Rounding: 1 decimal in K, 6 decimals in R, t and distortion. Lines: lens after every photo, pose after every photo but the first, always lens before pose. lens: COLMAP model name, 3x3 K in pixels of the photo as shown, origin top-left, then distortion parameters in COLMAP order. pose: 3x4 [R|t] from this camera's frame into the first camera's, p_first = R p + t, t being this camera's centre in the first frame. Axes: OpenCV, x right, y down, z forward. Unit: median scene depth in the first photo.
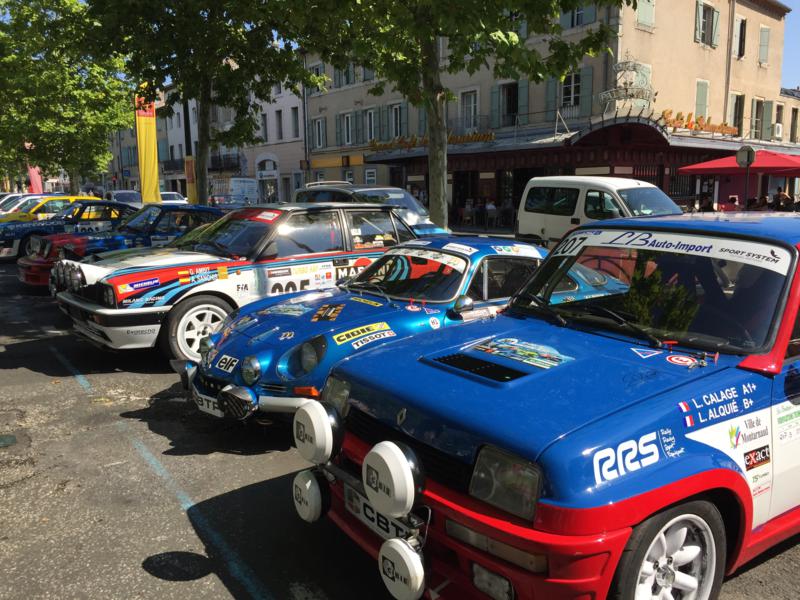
lens RADIAL K [[689.0, 0, 401.0], [0, 689.0, 300.0], [0, 0, 1]] dist [0.033509, -0.038712]
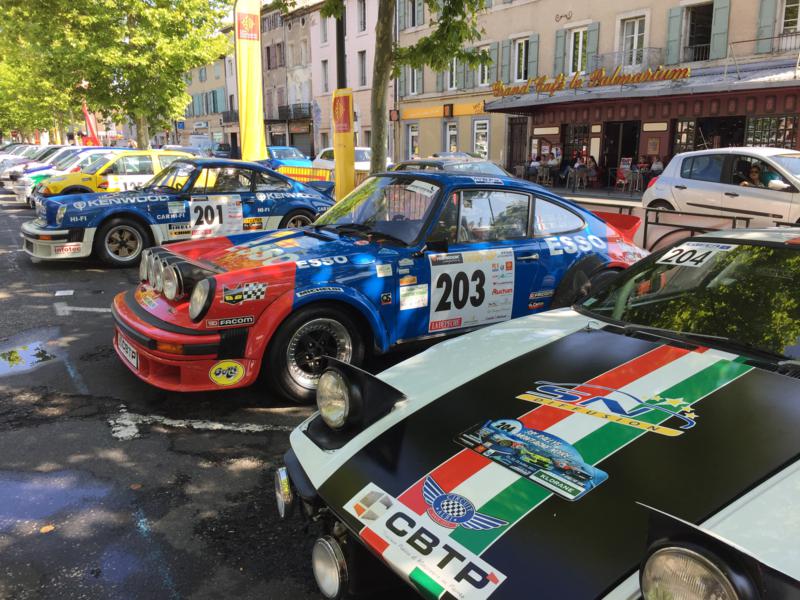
lens RADIAL K [[689.0, 0, 399.5], [0, 689.0, 298.9], [0, 0, 1]] dist [0.033509, -0.038712]
pose [[0.998288, 0.019377, -0.055187, -0.126582], [-0.016025, 0.998037, 0.060535, -0.031895], [0.056252, -0.059547, 0.996639, 0.210011]]
